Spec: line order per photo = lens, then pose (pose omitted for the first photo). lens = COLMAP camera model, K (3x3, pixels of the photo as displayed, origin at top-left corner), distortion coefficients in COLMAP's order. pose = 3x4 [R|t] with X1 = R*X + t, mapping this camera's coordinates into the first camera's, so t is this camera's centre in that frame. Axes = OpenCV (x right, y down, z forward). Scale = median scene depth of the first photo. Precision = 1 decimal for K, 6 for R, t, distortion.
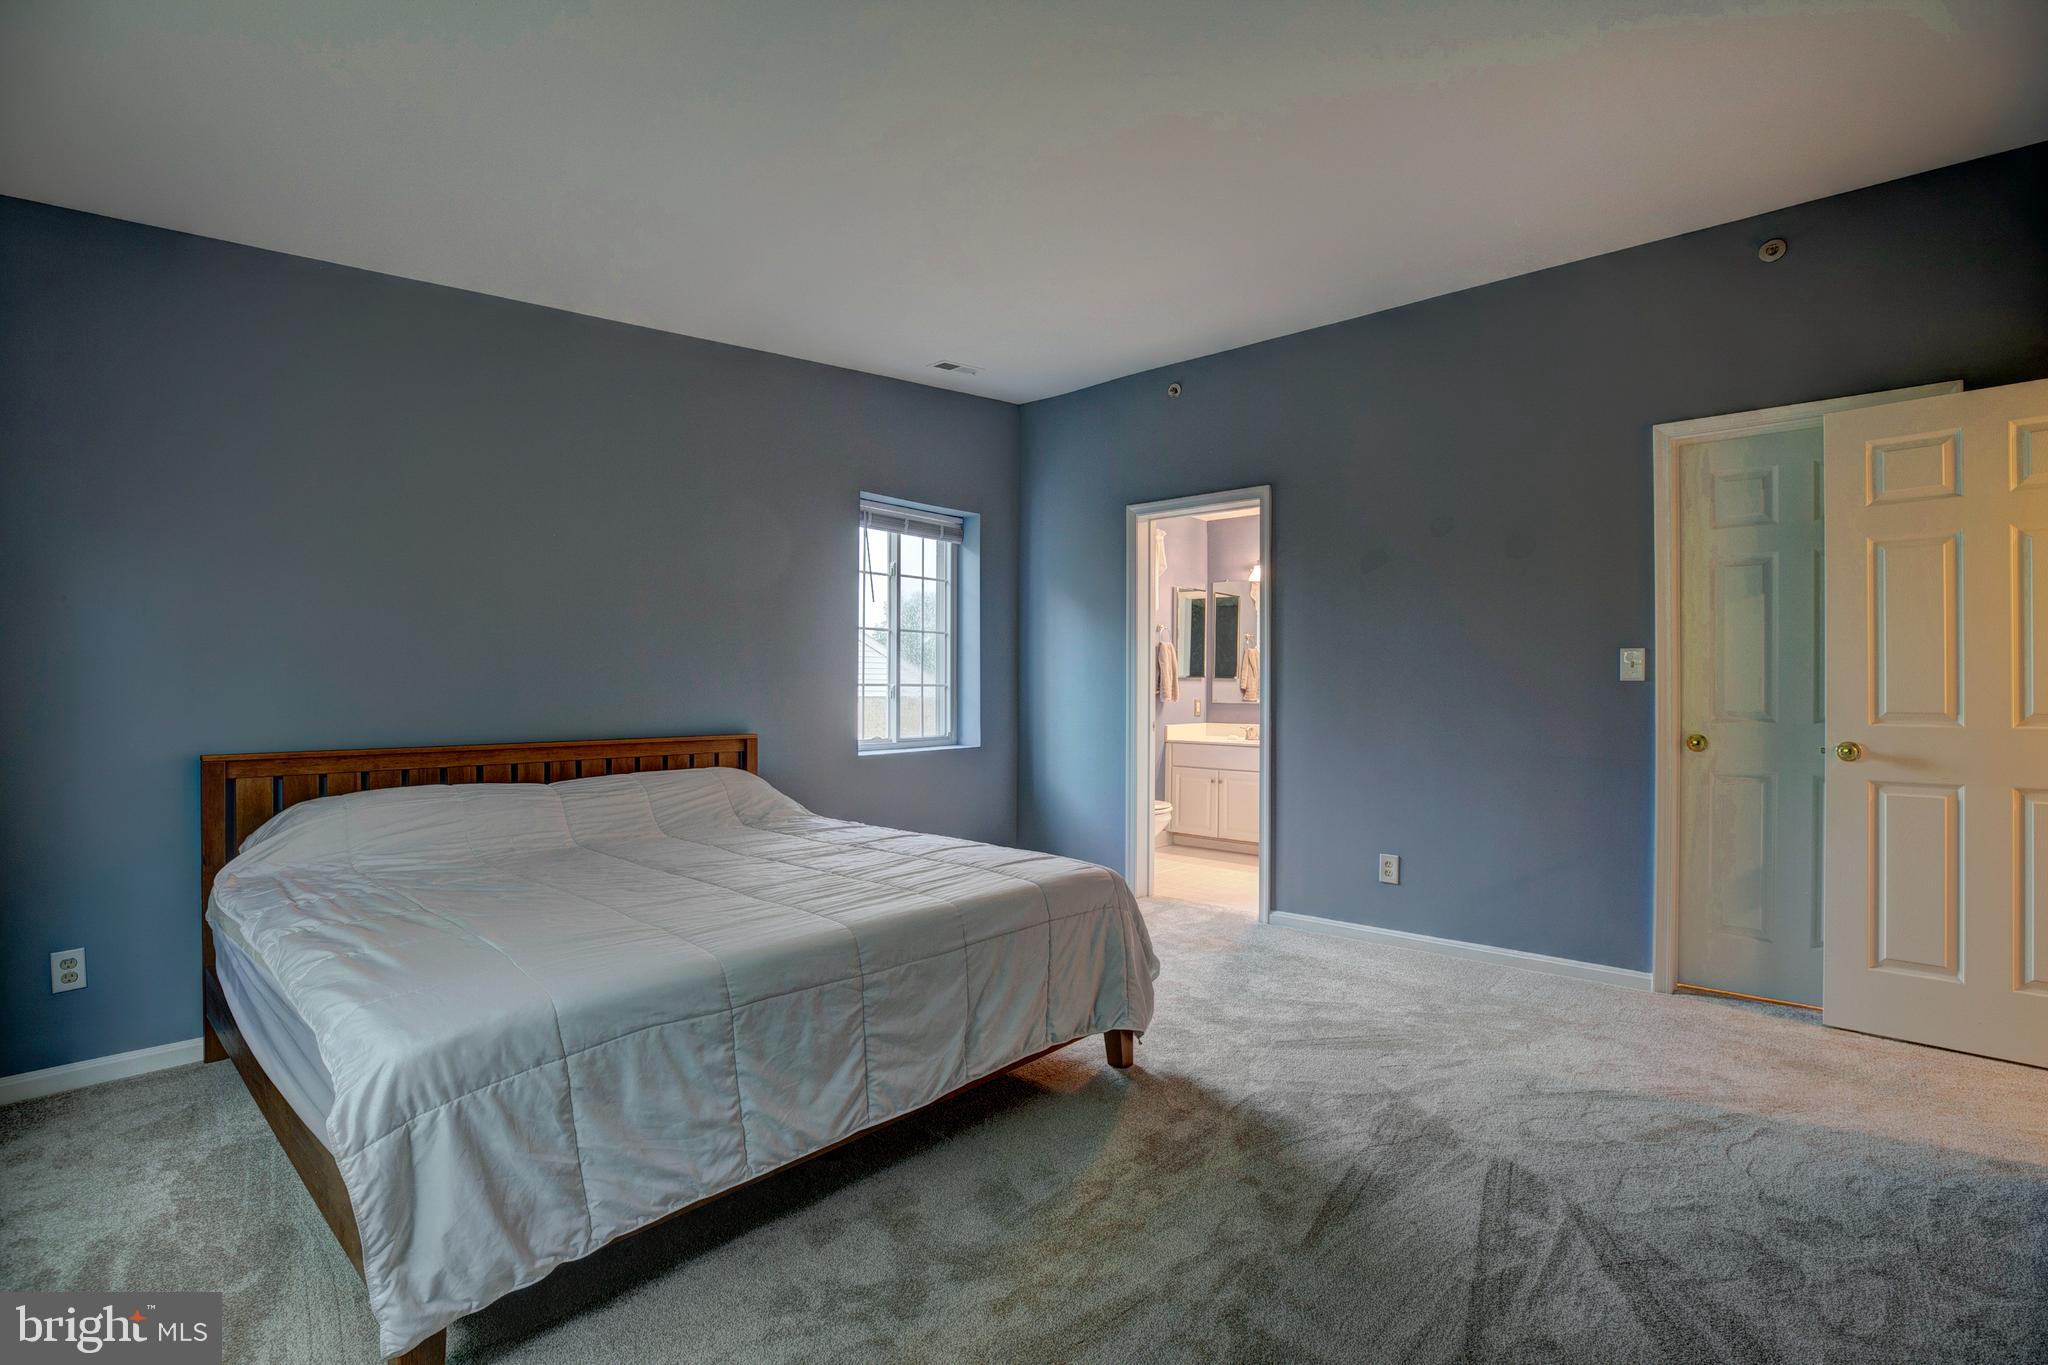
lens RADIAL K [[929.1, 0, 1021.0], [0, 929.1, 678.7], [0, 0, 1]] dist [-0.032850, 0.005787]
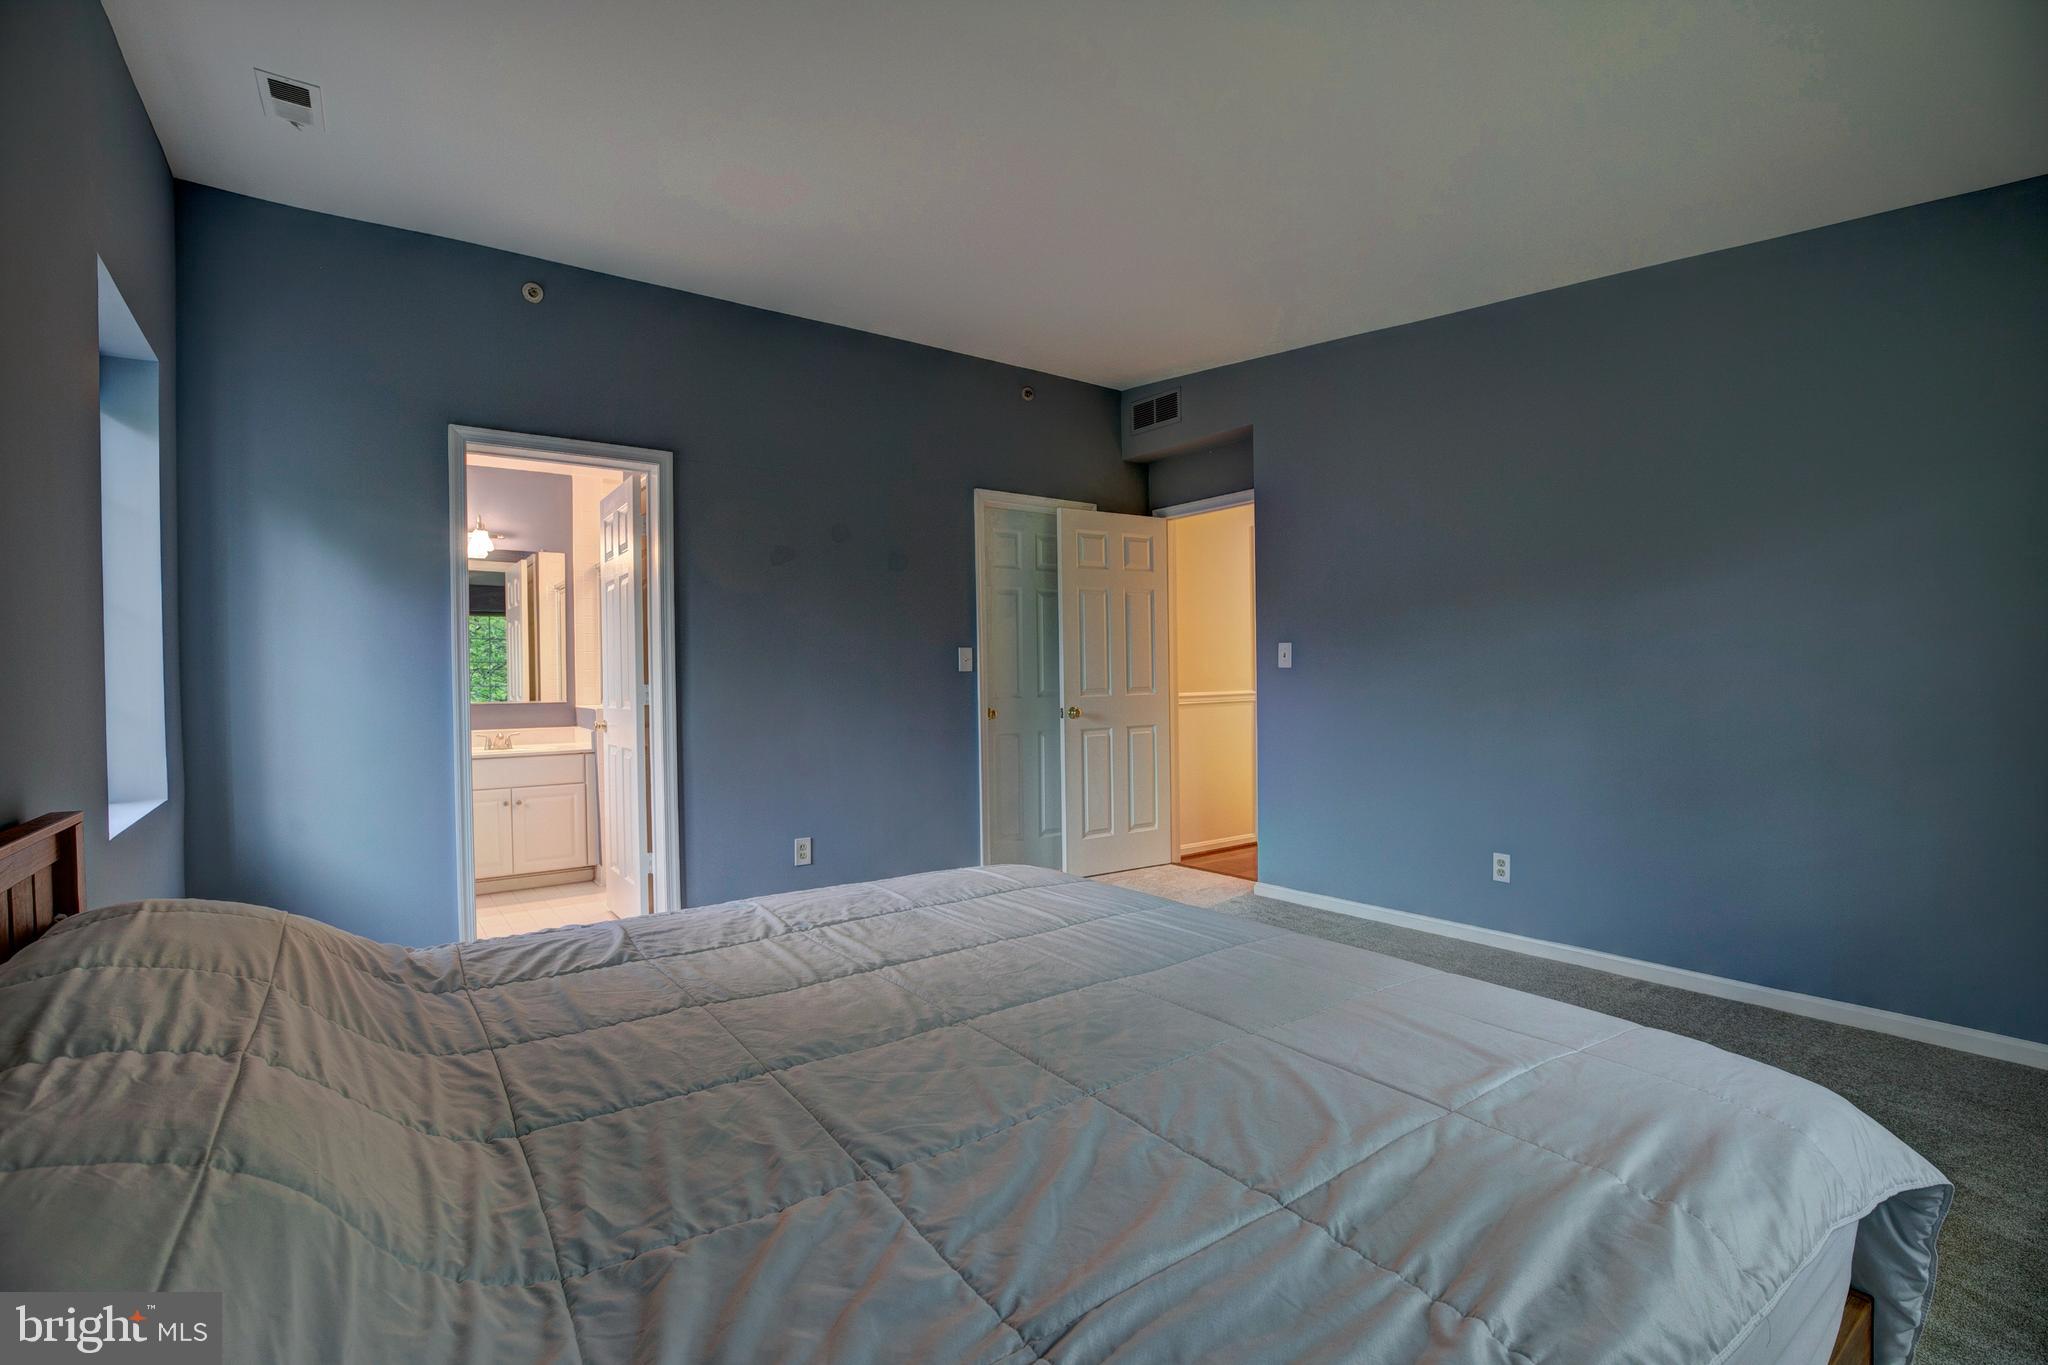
lens RADIAL K [[929.1, 0, 1018.7], [0, 929.1, 681.5], [0, 0, 1]] dist [-0.032850, 0.005787]
pose [[0.215575, -0.011400, 0.976421, -0.677086], [0.005259, 0.999931, 0.010513, 0.003141], [-0.976473, 0.002869, 0.215620, 0.626190]]
